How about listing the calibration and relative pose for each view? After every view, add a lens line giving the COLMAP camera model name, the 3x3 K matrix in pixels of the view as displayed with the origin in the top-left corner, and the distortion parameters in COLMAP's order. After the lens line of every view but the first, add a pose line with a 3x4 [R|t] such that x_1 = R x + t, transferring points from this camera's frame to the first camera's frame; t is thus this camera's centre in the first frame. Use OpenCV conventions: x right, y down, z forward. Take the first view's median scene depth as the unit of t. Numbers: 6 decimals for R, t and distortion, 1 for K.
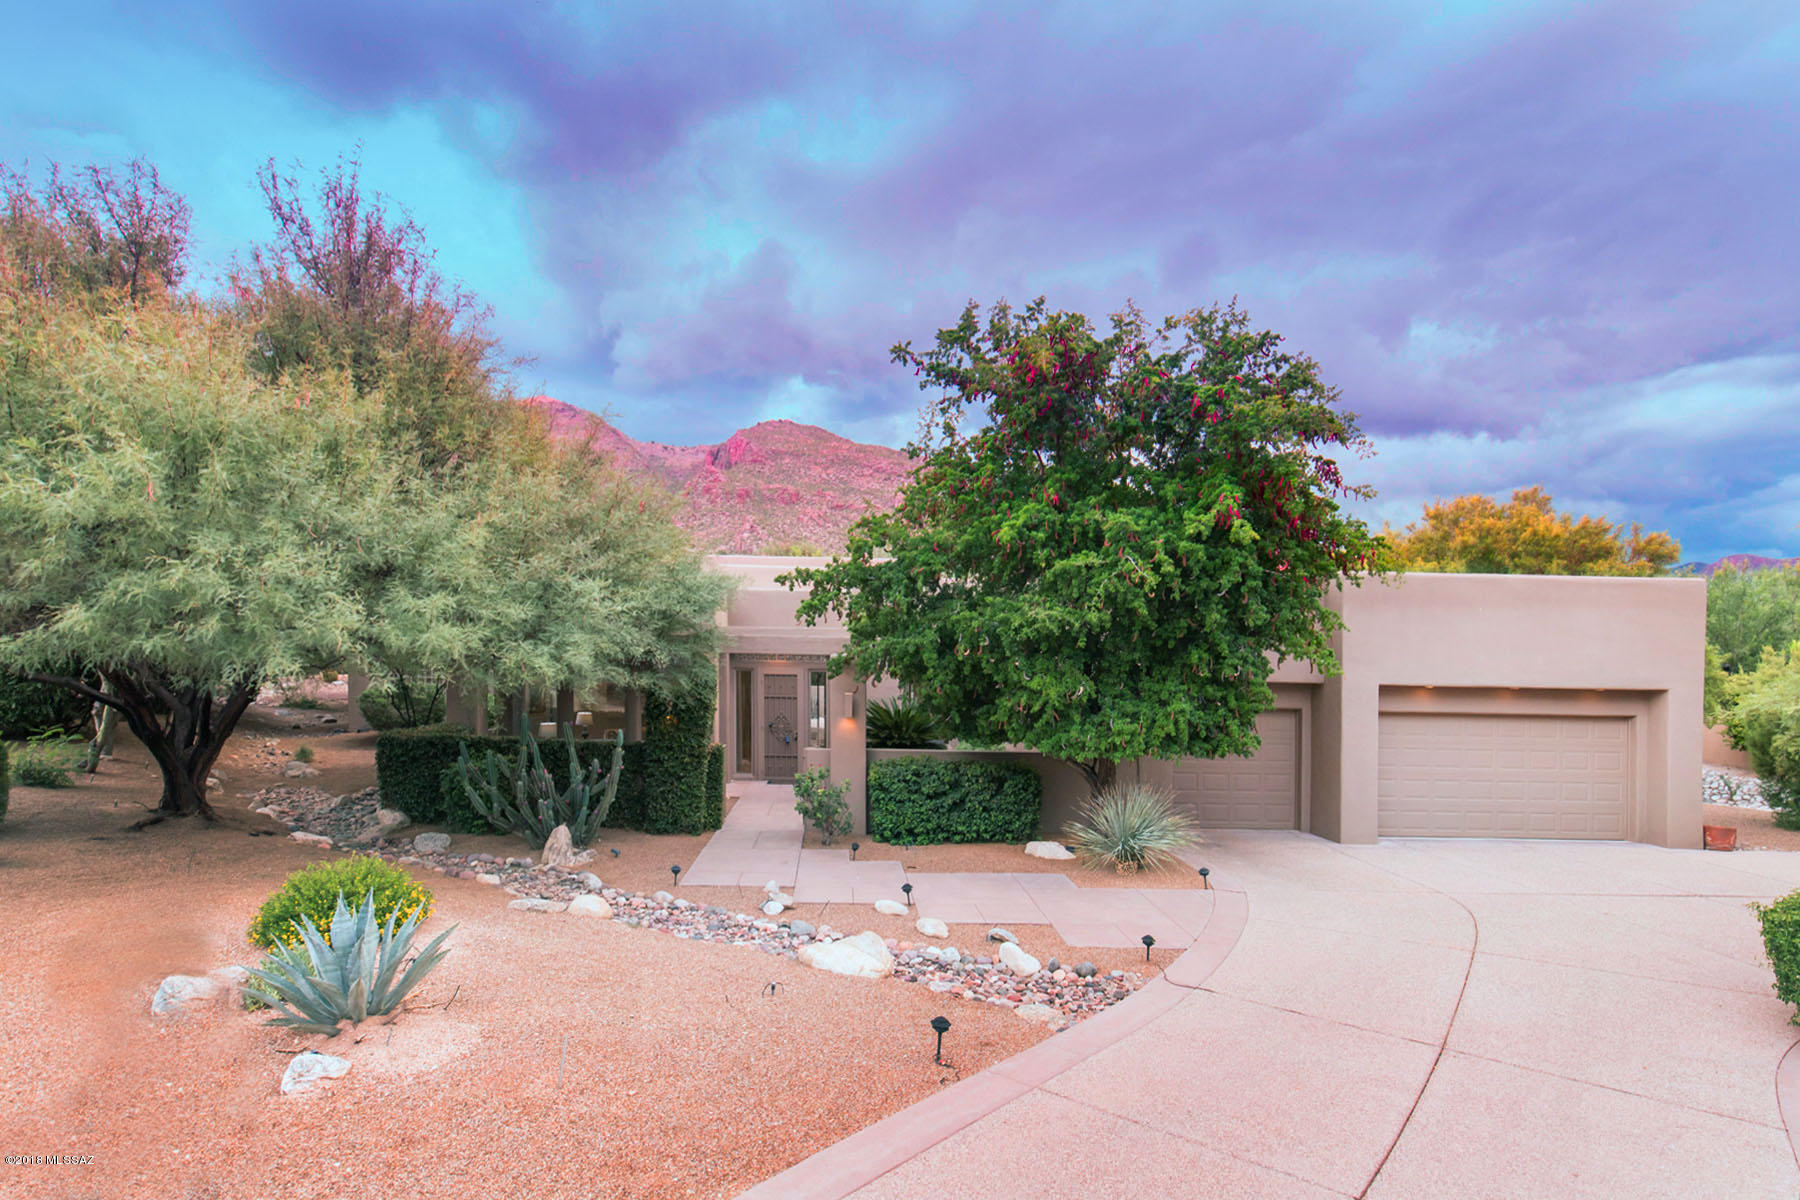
lens RADIAL K [[867.6, 0, 806.4], [0, 867.6, 569.8], [0, 0, 1]] dist [0.012701, -0.003395]
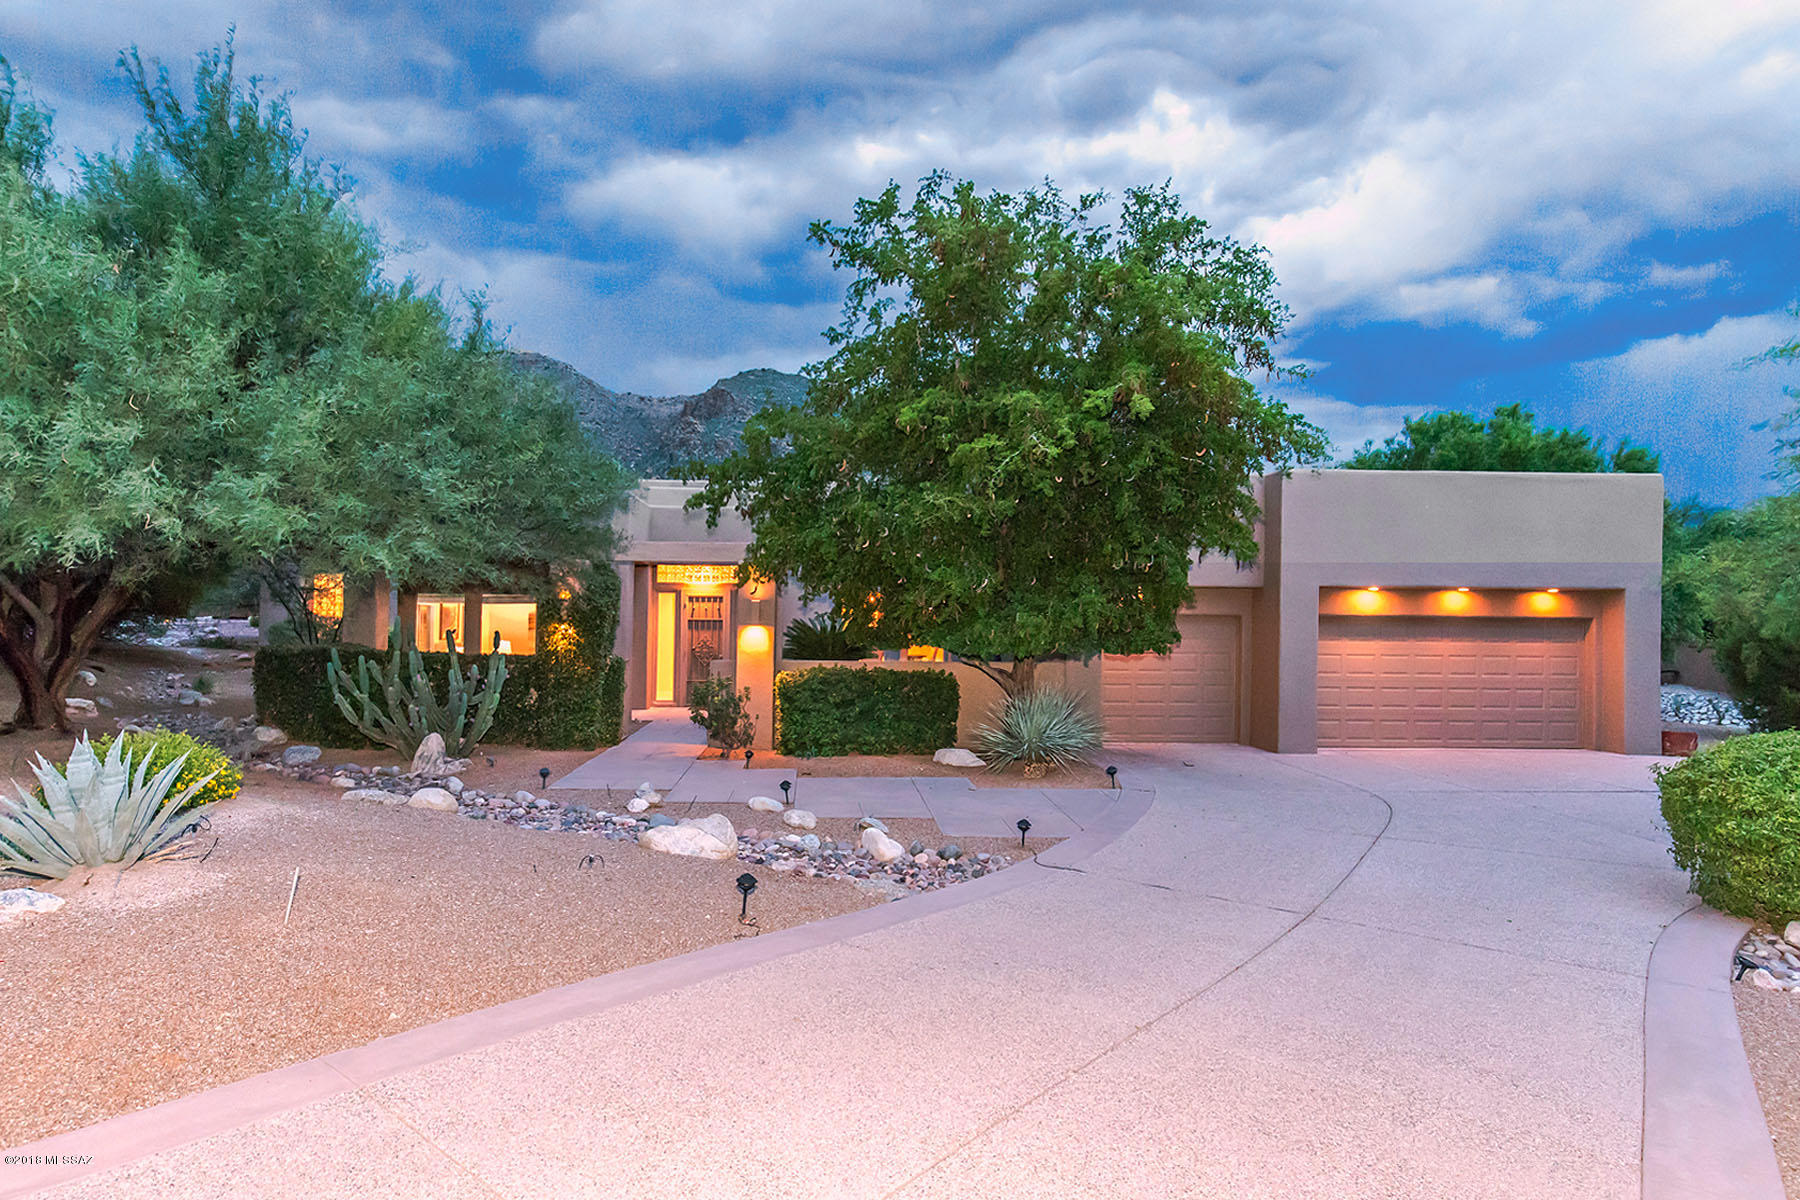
lens RADIAL K [[913.4, 0, 811.5], [0, 913.4, 555.3], [0, 0, 1]] dist [-0.002736, 0.001923]
pose [[0.999933, -0.011006, -0.003450, 0.132095], [0.011060, 0.999812, 0.015924, 0.090883], [0.003274, -0.015961, 0.999867, 0.019008]]
